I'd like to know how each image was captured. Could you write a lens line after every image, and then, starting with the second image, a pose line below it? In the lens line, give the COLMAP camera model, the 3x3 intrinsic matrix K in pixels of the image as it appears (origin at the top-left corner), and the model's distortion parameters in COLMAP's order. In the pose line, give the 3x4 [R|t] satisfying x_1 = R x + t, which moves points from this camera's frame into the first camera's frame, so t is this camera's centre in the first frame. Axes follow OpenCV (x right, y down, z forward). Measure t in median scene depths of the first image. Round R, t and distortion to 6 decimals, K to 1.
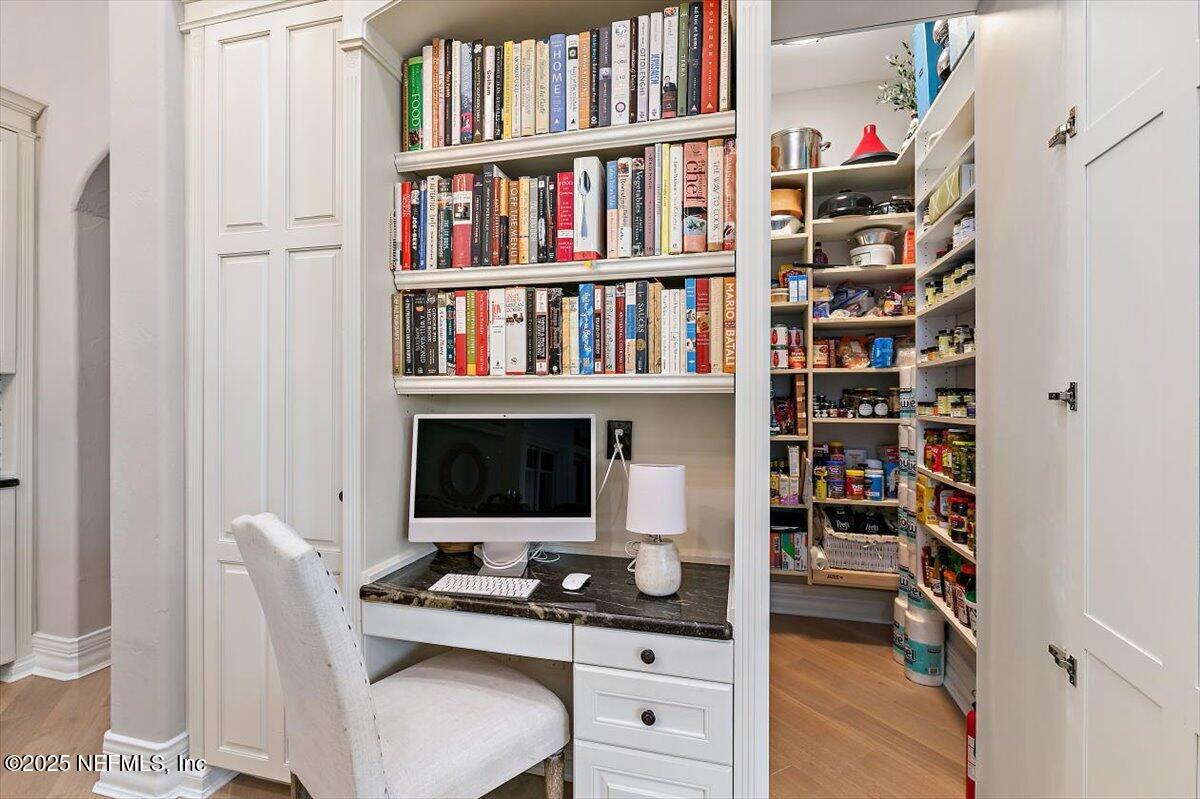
lens RADIAL K [[540.5, 0, 599.4], [0, 540.5, 402.8], [0, 0, 1]] dist [-0.002336, -0.000468]
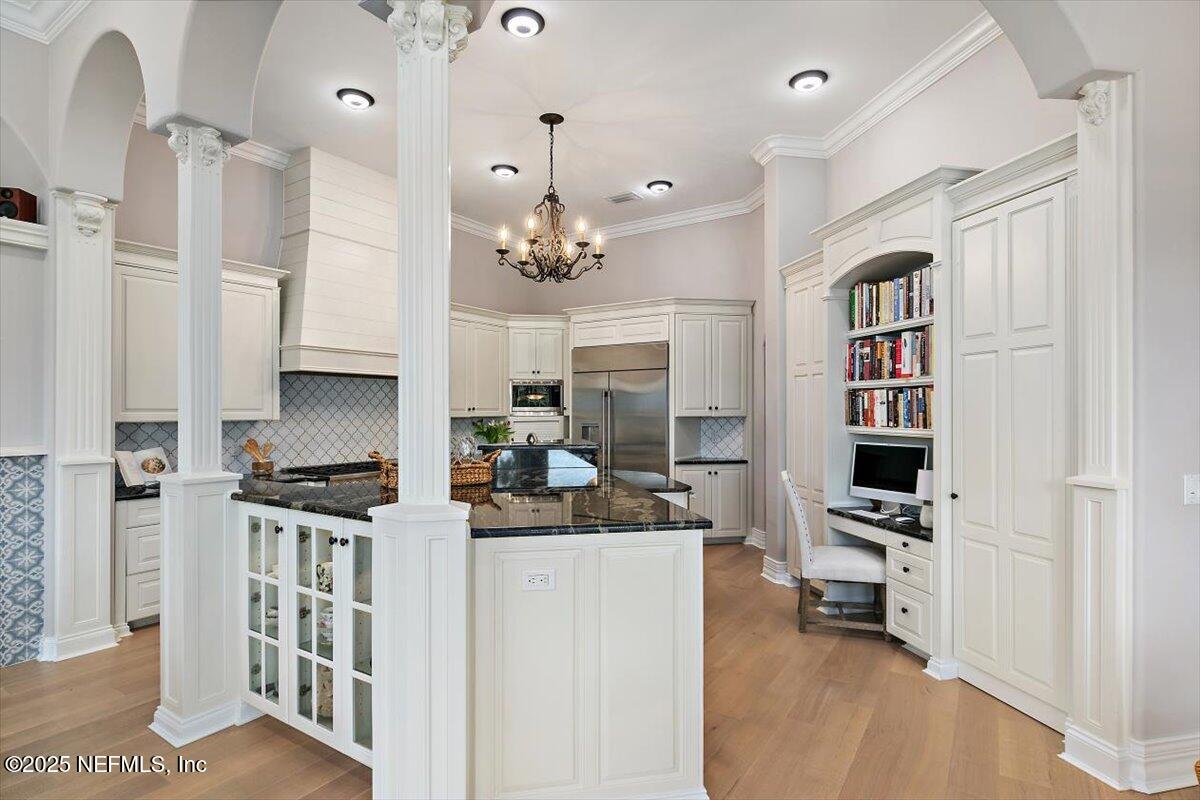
lens RADIAL K [[603.9, 0, 599.7], [0, 603.9, 407.5], [0, 0, 1]] dist [0.000224, -0.000081]
pose [[0.449005, -0.007166, -0.893500, 1.597364], [0.000818, 0.999971, -0.007609, -0.115429], [0.893529, 0.002686, 0.448998, -1.233029]]
